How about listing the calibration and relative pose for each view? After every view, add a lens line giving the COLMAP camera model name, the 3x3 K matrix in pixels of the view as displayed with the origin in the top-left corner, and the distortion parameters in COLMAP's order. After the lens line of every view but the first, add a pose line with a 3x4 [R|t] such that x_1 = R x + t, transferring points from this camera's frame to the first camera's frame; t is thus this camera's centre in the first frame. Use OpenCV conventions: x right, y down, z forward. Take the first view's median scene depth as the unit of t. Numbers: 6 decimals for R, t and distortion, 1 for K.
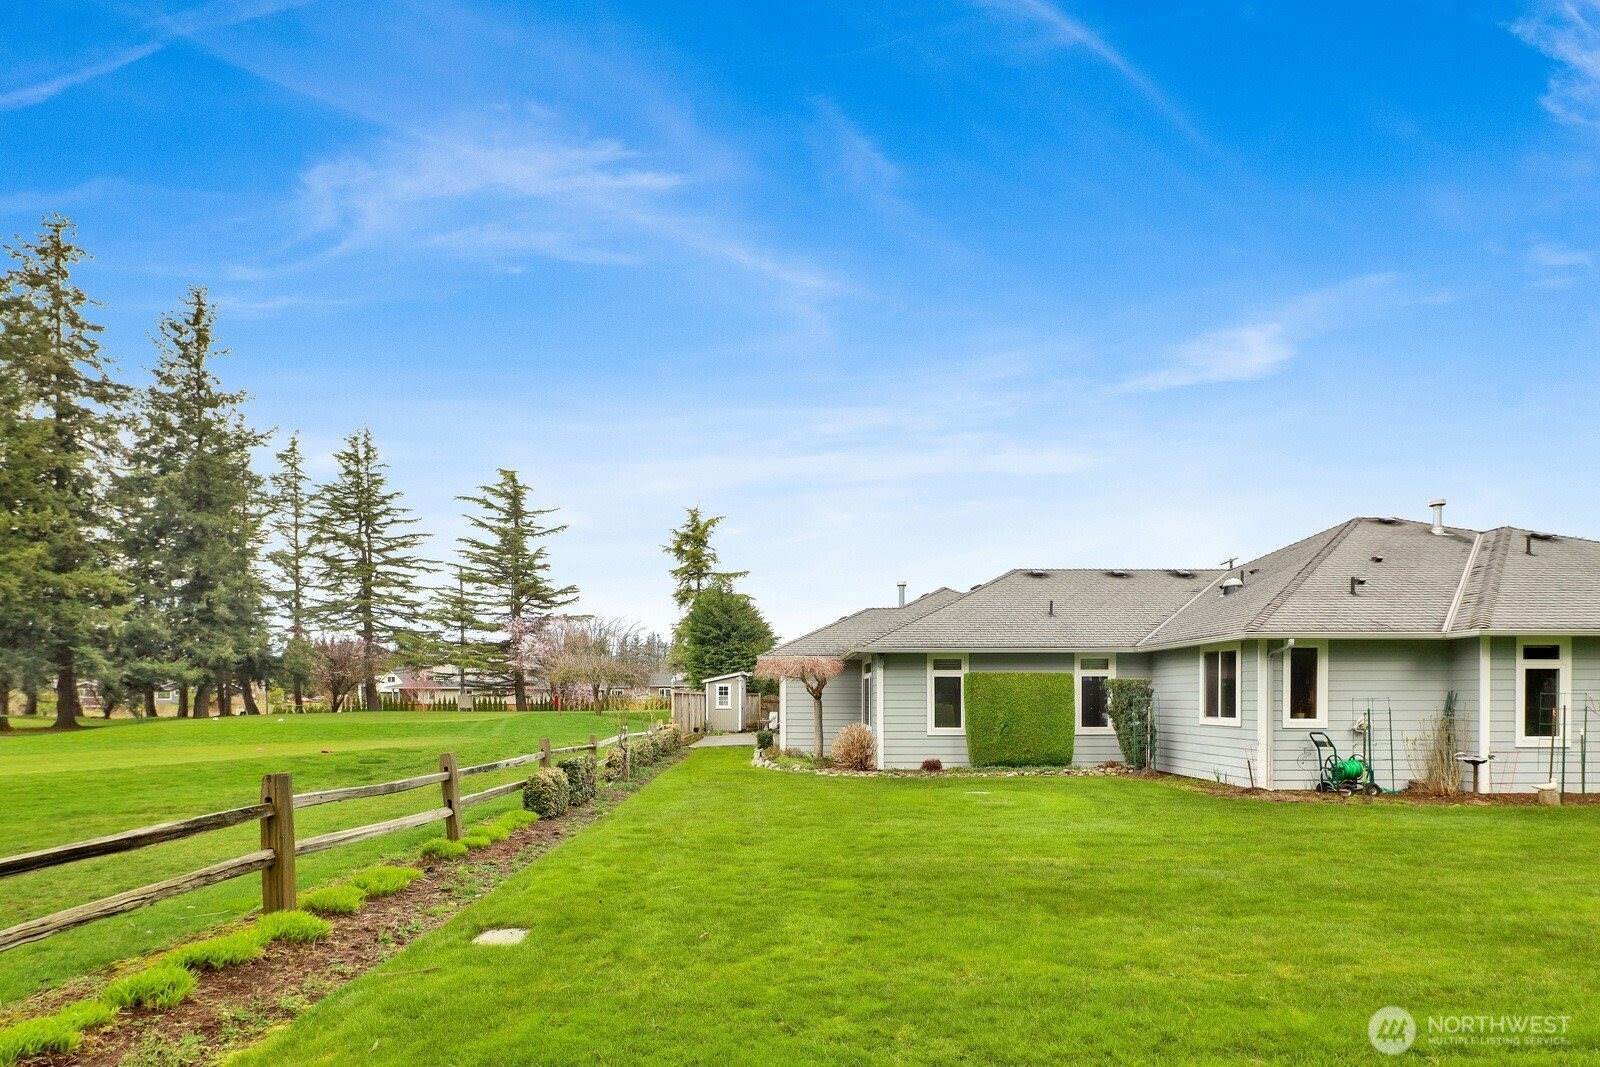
lens RADIAL K [[772.9, 0, 801.4], [0, 772.9, 562.5], [0, 0, 1]] dist [0.000118, 0.000215]
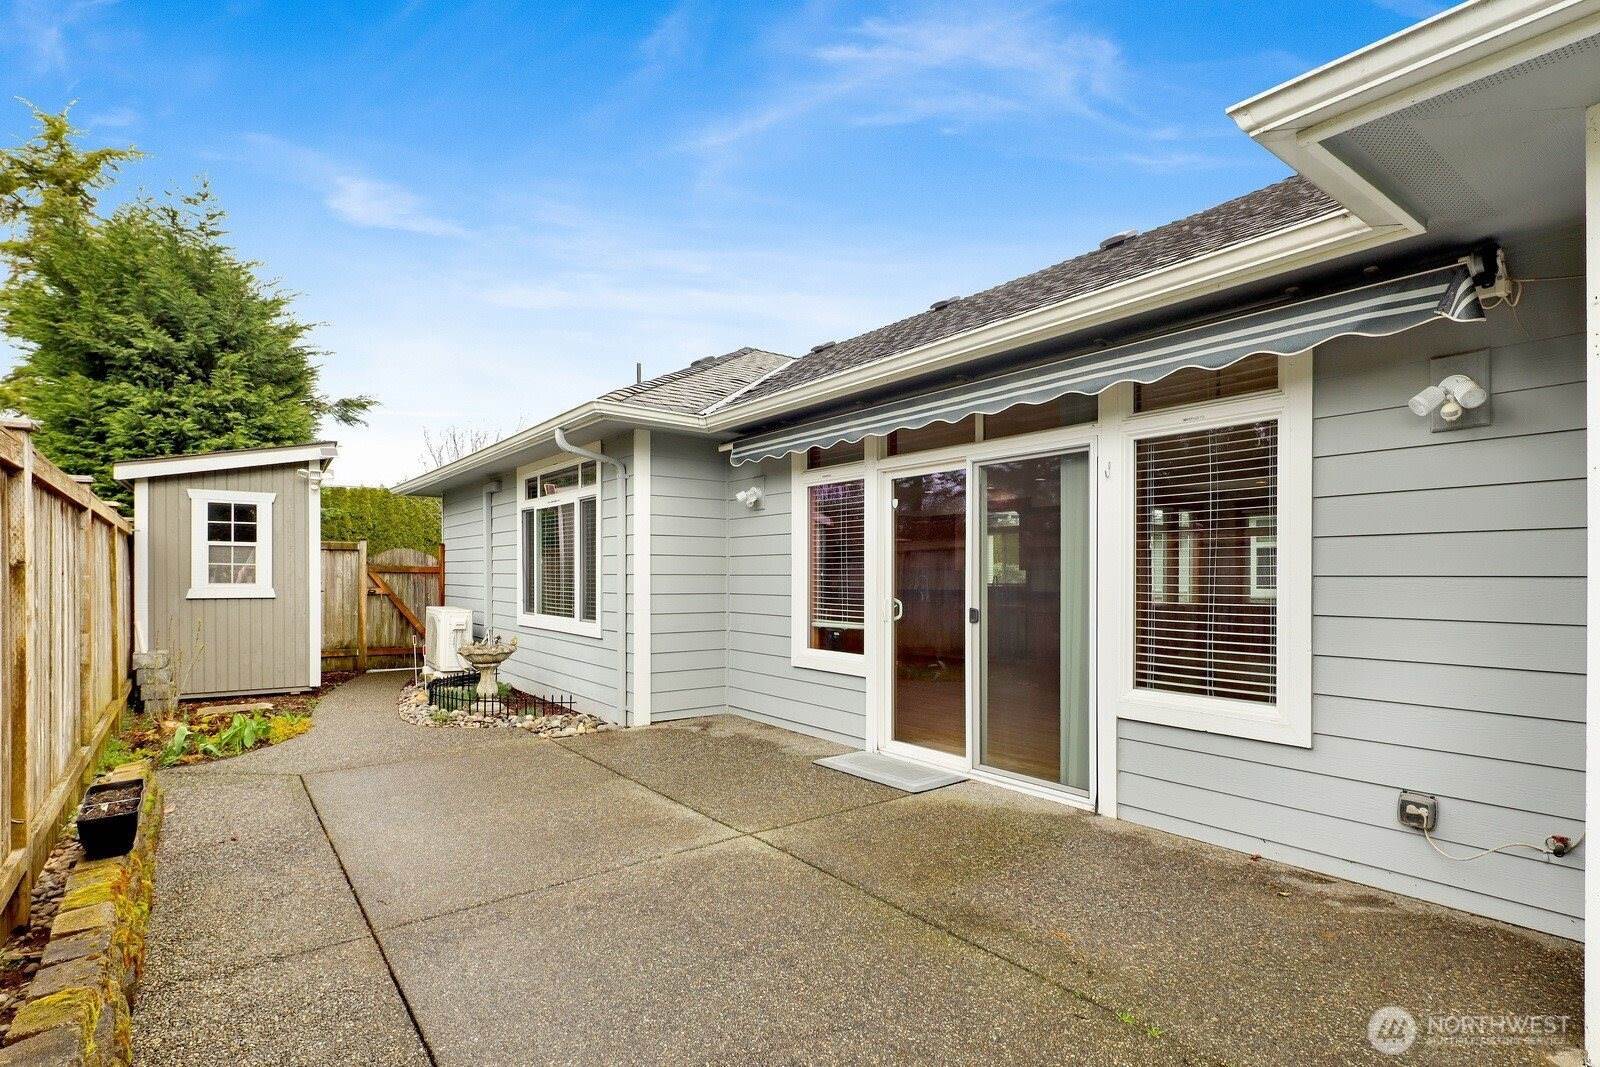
lens RADIAL K [[772.9, 0, 801.4], [0, 772.9, 562.5], [0, 0, 1]] dist [0.000118, 0.000215]
pose [[0.808948, 0.015486, 0.587676, -0.098716], [-0.113215, 0.985044, 0.129885, 0.128342], [-0.576876, -0.171604, 0.798603, 0.712609]]
